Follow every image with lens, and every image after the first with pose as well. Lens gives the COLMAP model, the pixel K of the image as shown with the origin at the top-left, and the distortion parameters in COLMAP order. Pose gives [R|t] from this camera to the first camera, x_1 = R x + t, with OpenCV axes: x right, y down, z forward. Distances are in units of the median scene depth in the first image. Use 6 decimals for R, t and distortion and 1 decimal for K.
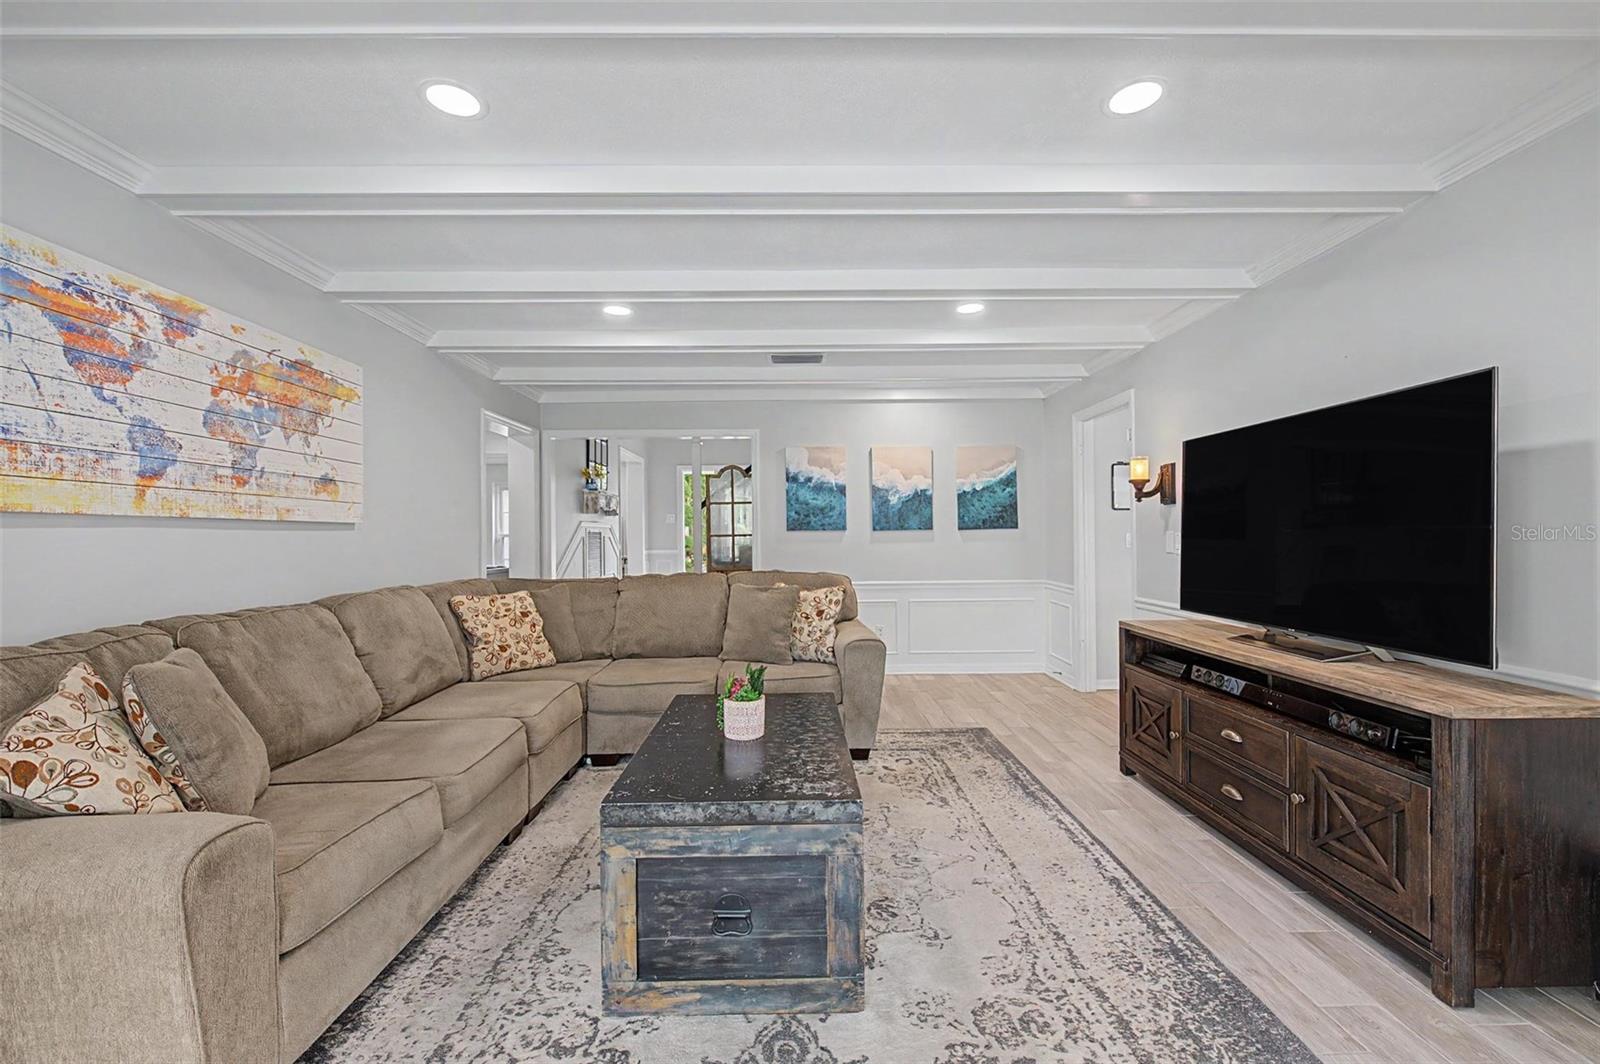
lens RADIAL K [[660.8, 0, 798.7], [0, 660.8, 526.9], [0, 0, 1]] dist [0.000729, -0.000384]
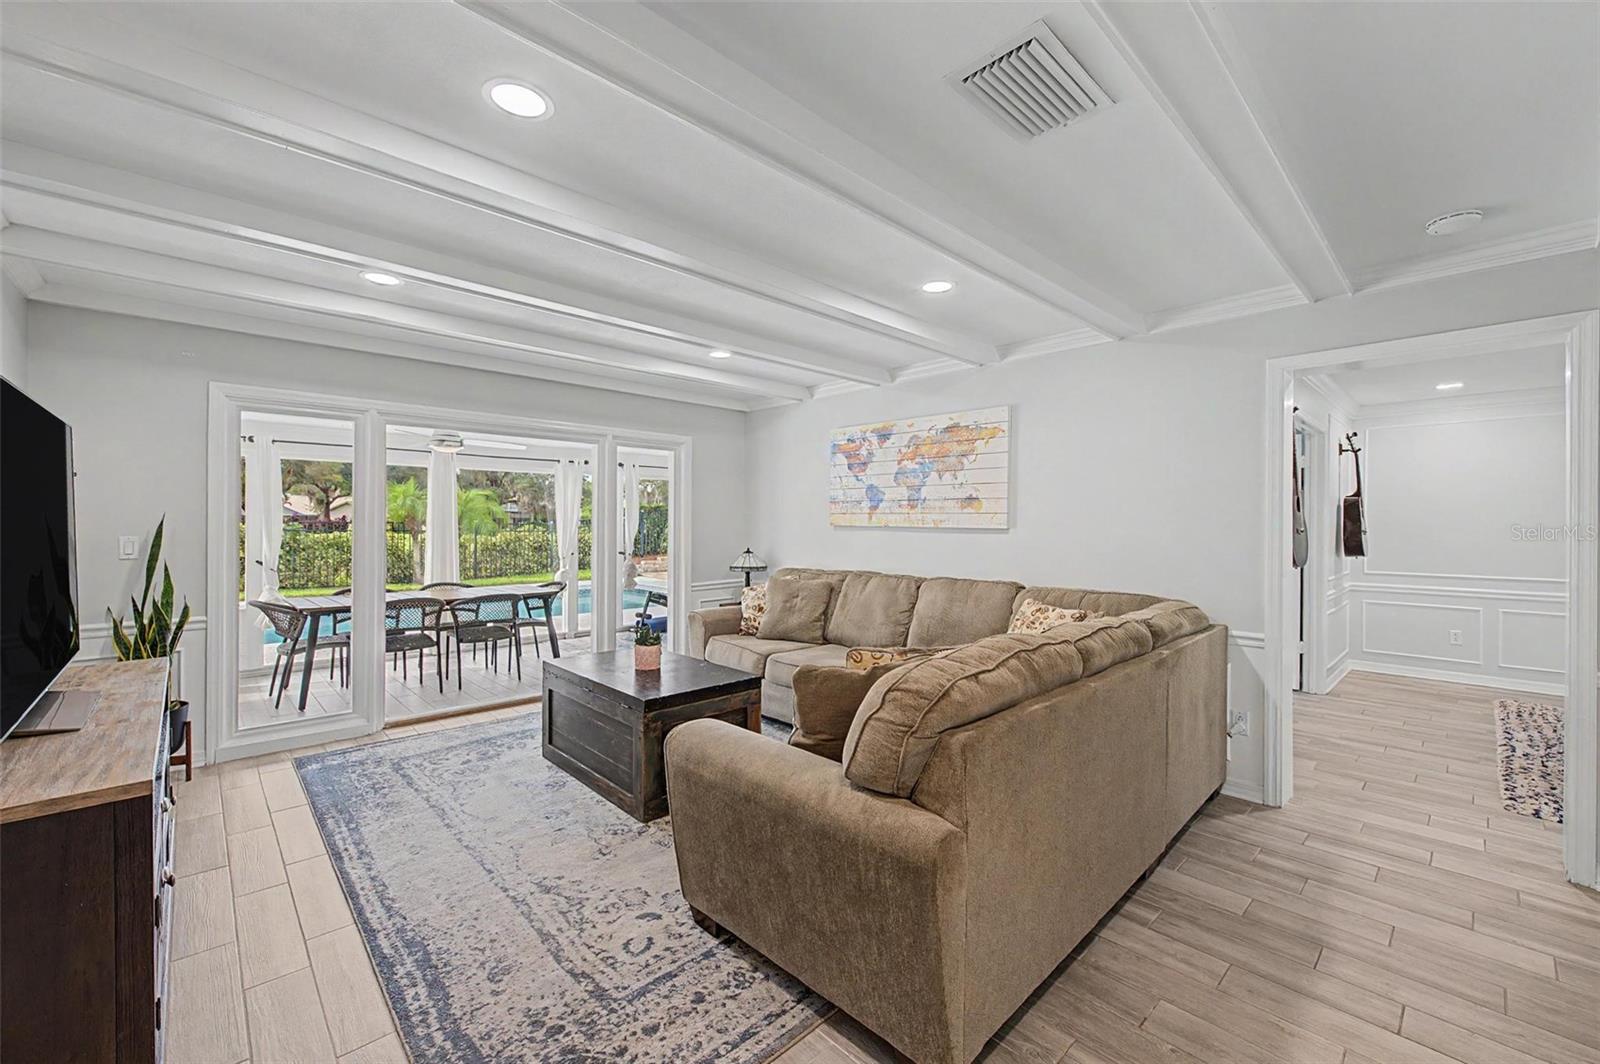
lens RADIAL K [[643.9, 0, 805.4], [0, 643.9, 525.7], [0, 0, 1]] dist [0.000123, -0.000012]
pose [[-0.733780, 0.009647, -0.679319, 0.595500], [0.008401, 0.999952, 0.005126, -0.026289], [0.679336, -0.001946, -0.733825, 2.079612]]
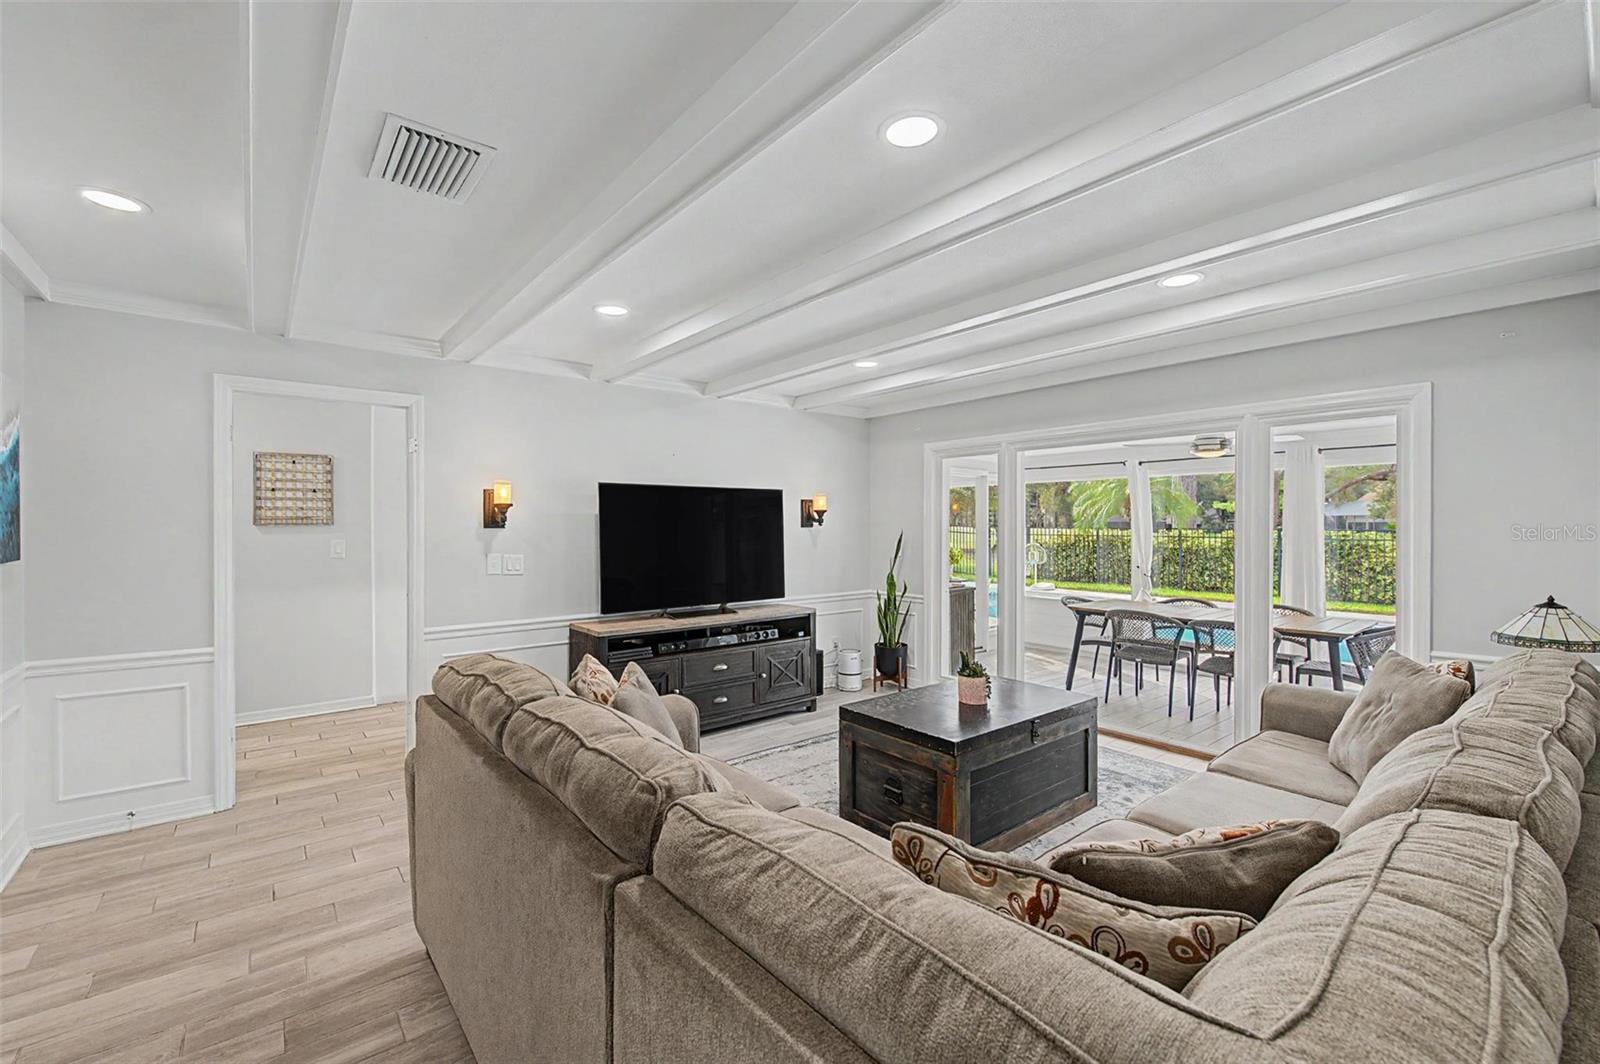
lens RADIAL K [[660.8, 0, 798.7], [0, 660.8, 526.9], [0, 0, 1]] dist [0.000729, -0.000384]
pose [[-0.621831, 0.009182, 0.783098, -0.838988], [0.001085, 0.999940, -0.010863, -0.039578], [-0.783151, -0.005905, -0.621804, 1.894451]]
